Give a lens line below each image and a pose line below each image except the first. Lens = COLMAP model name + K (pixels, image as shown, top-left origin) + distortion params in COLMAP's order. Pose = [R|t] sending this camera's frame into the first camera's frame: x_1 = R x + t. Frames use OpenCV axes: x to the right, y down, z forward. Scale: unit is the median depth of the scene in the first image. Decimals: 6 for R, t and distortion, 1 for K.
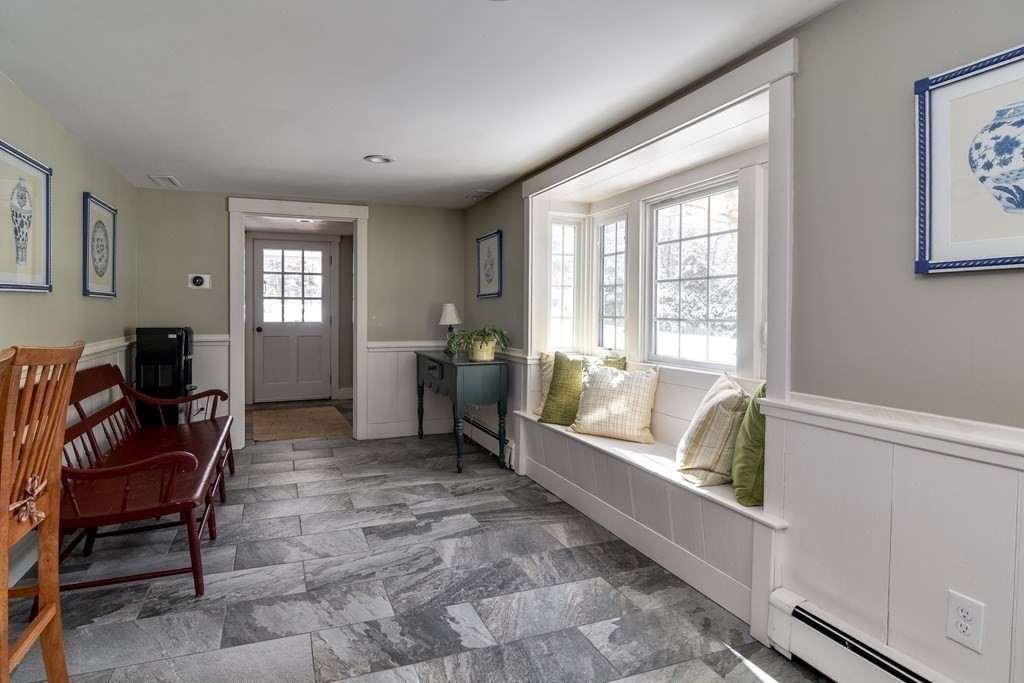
lens RADIAL K [[552.1, 0, 487.2], [0, 552.1, 319.8], [0, 0, 1]] dist [0.007667, -0.009328]
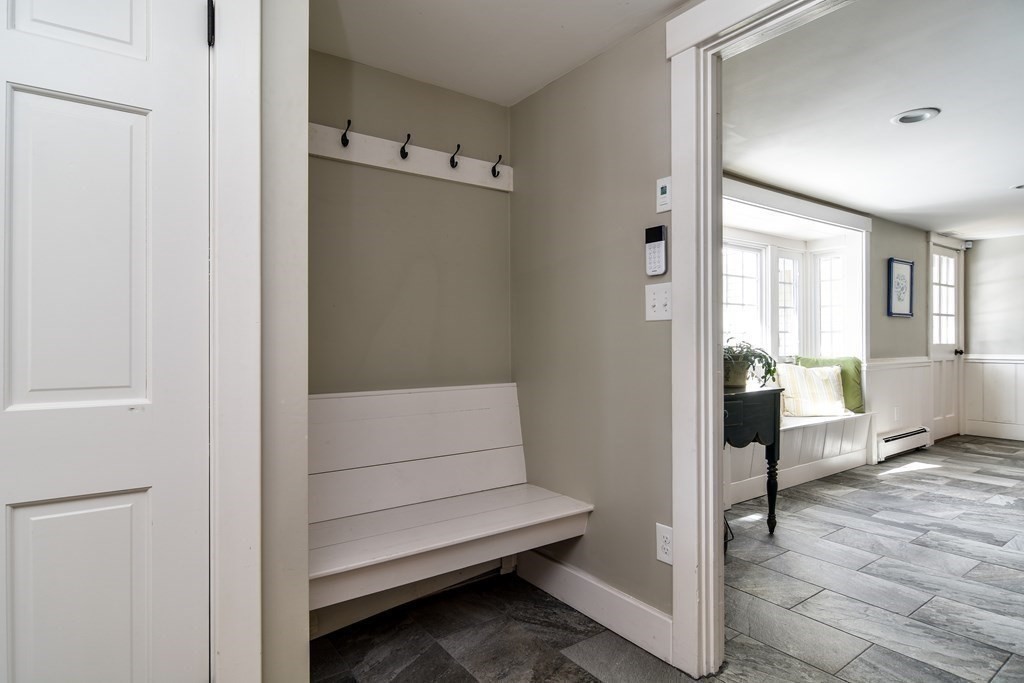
lens RADIAL K [[552.1, 0, 516.4], [0, 552.1, 344.4], [0, 0, 1]] dist [0.007667, -0.009328]
pose [[-0.263500, -0.006618, 0.964637, -0.893136], [0.019868, 0.999727, 0.012286, 0.002945], [-0.964455, 0.022403, -0.263297, 1.990550]]
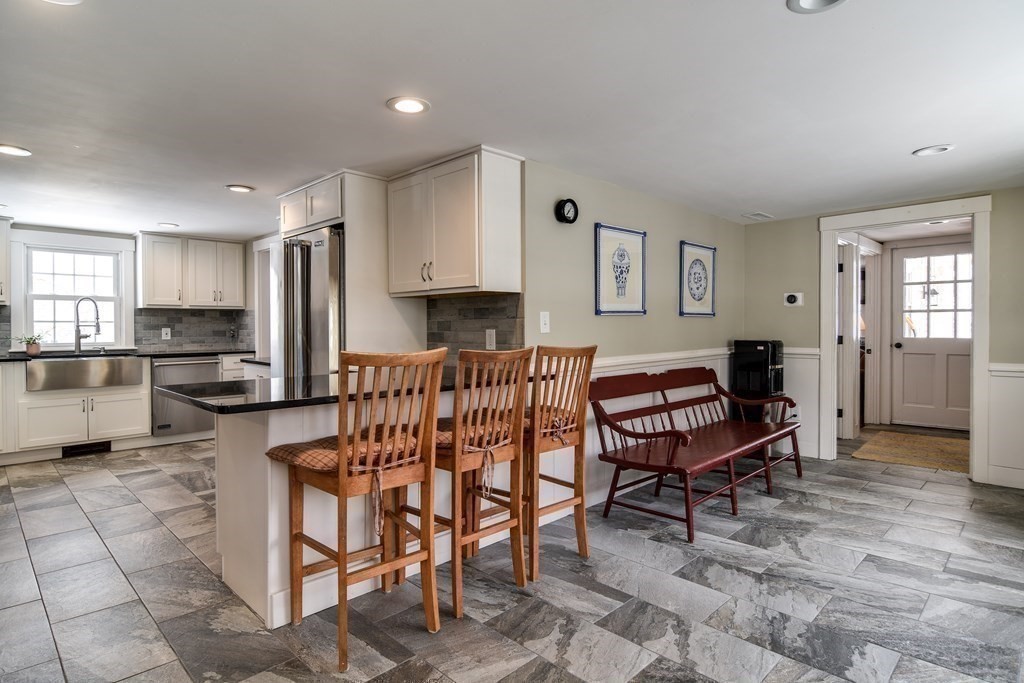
lens RADIAL K [[552.1, 0, 510.0], [0, 552.1, 332.7], [0, 0, 1]] dist [0.007667, -0.009328]
pose [[0.414500, 0.003831, -0.910041, 0.371492], [-0.008015, 0.999968, 0.000559, 0.001090], [0.910014, 0.007063, 0.414517, 0.044035]]
